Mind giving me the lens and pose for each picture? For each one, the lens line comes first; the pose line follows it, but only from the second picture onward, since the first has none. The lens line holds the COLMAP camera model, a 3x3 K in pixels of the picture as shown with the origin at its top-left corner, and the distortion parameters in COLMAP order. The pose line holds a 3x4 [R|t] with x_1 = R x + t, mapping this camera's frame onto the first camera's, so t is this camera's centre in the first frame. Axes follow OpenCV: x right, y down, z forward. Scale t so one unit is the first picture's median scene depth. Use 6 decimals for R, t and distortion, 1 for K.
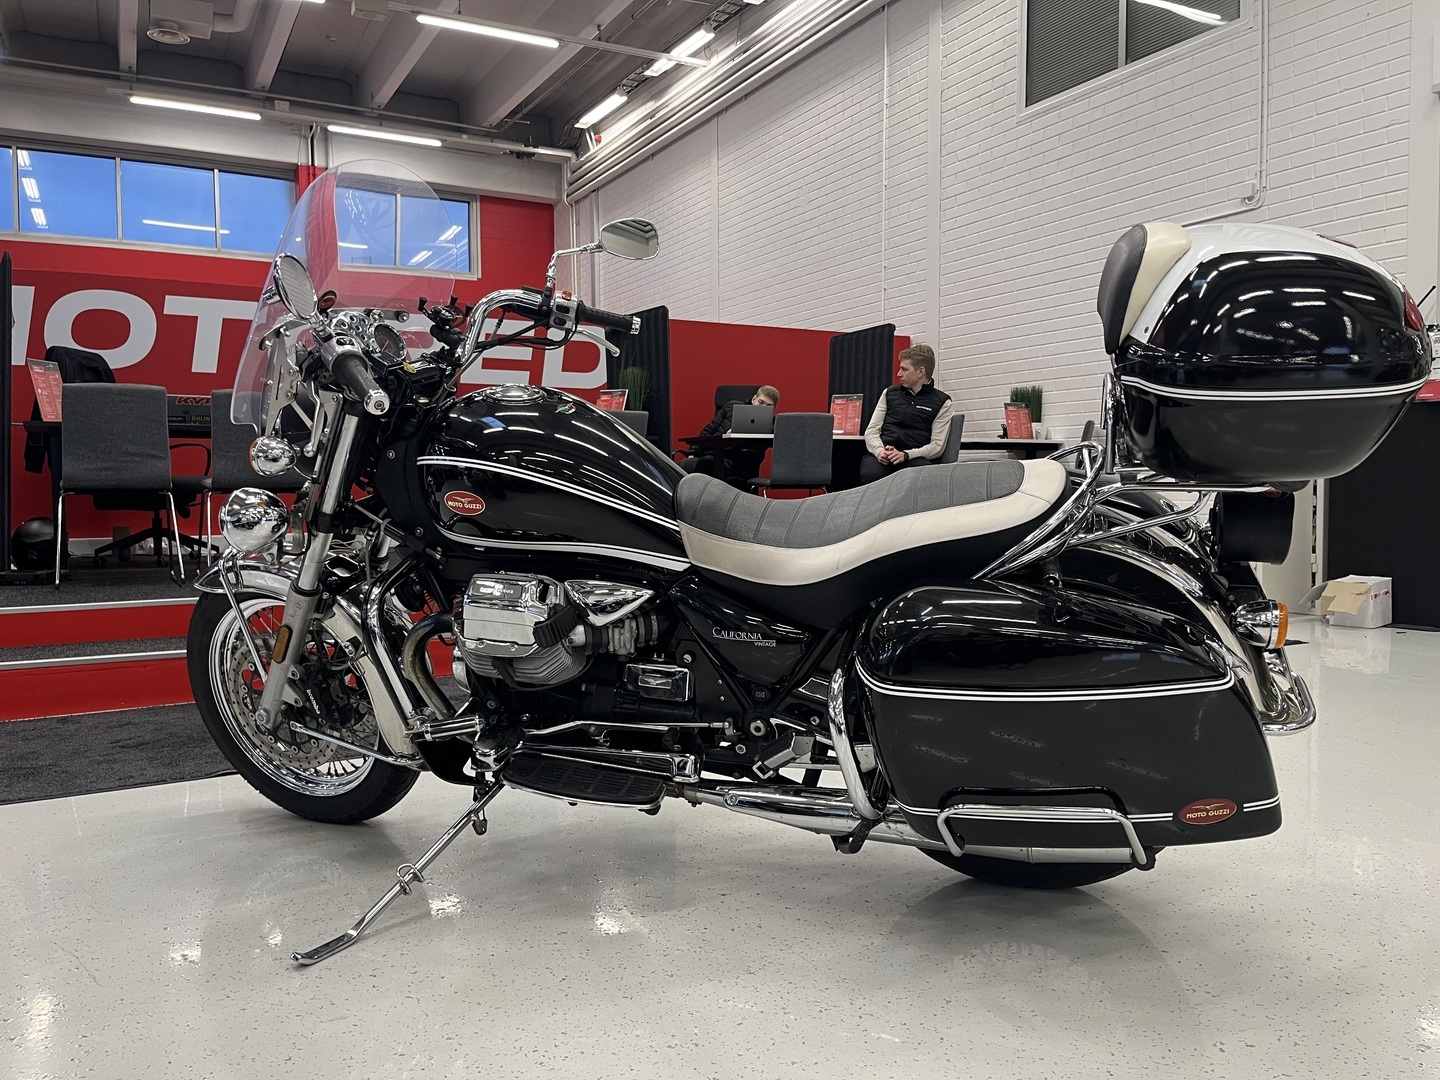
lens RADIAL K [[1075.9, 0, 720.0], [0, 1075.9, 540.0], [0, 0, 1]] dist [0.091935, -0.137669]
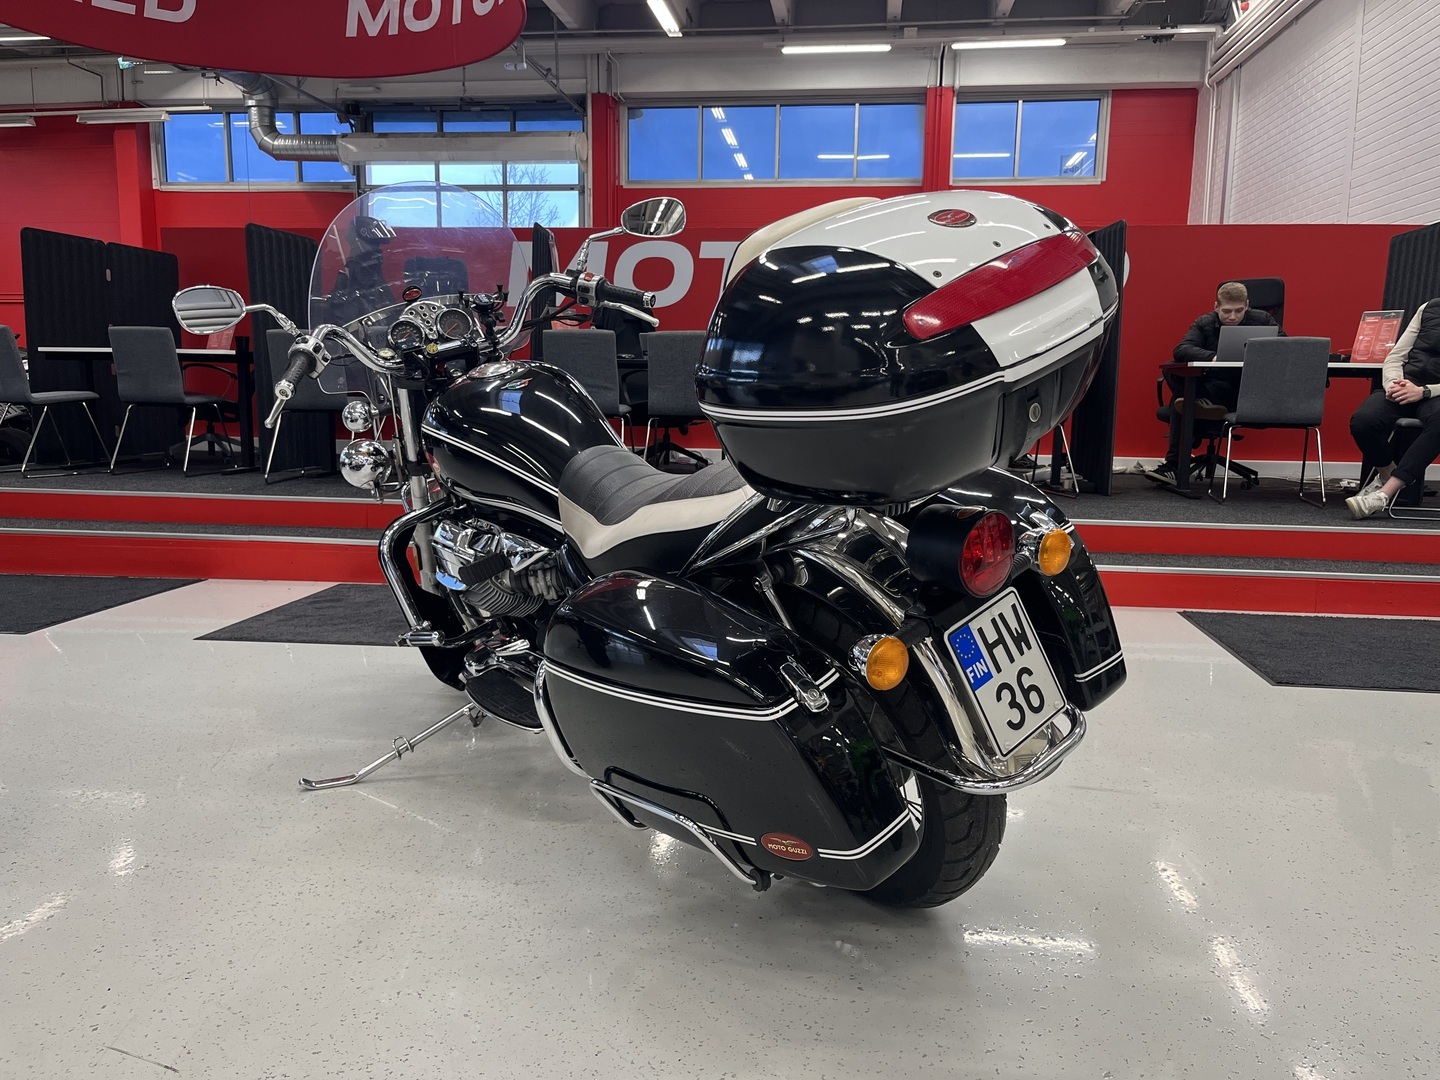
lens RADIAL K [[1084.1, 0, 725.7], [0, 1084.1, 535.7], [0, 0, 1]] dist [0.046718, -0.064791]
pose [[0.808146, 0.098009, -0.580771, 0.217885], [-0.049663, 0.993885, 0.098619, -0.025525], [0.586885, -0.050856, 0.808072, 0.052602]]
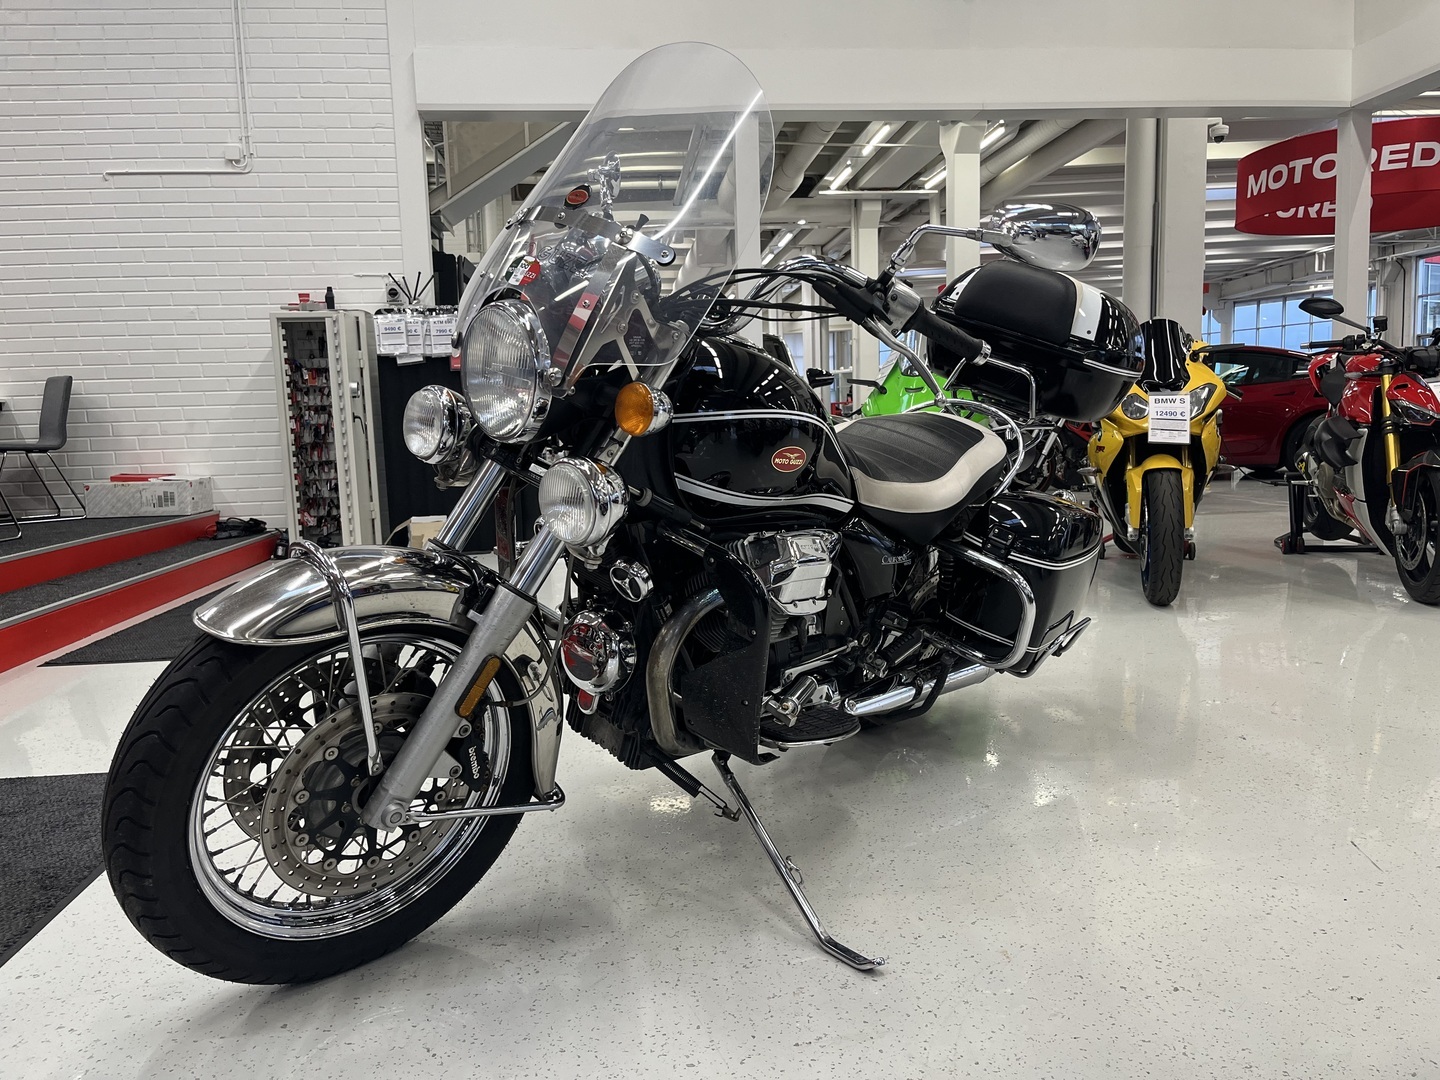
lens RADIAL K [[1084.1, 0, 725.7], [0, 1084.1, 535.7], [0, 0, 1]] dist [0.046718, -0.064791]
pose [[0.386465, -0.107597, 0.916006, -0.318032], [0.078719, 0.993396, 0.083476, -0.014170], [-0.918939, 0.039846, 0.392383, 0.194749]]
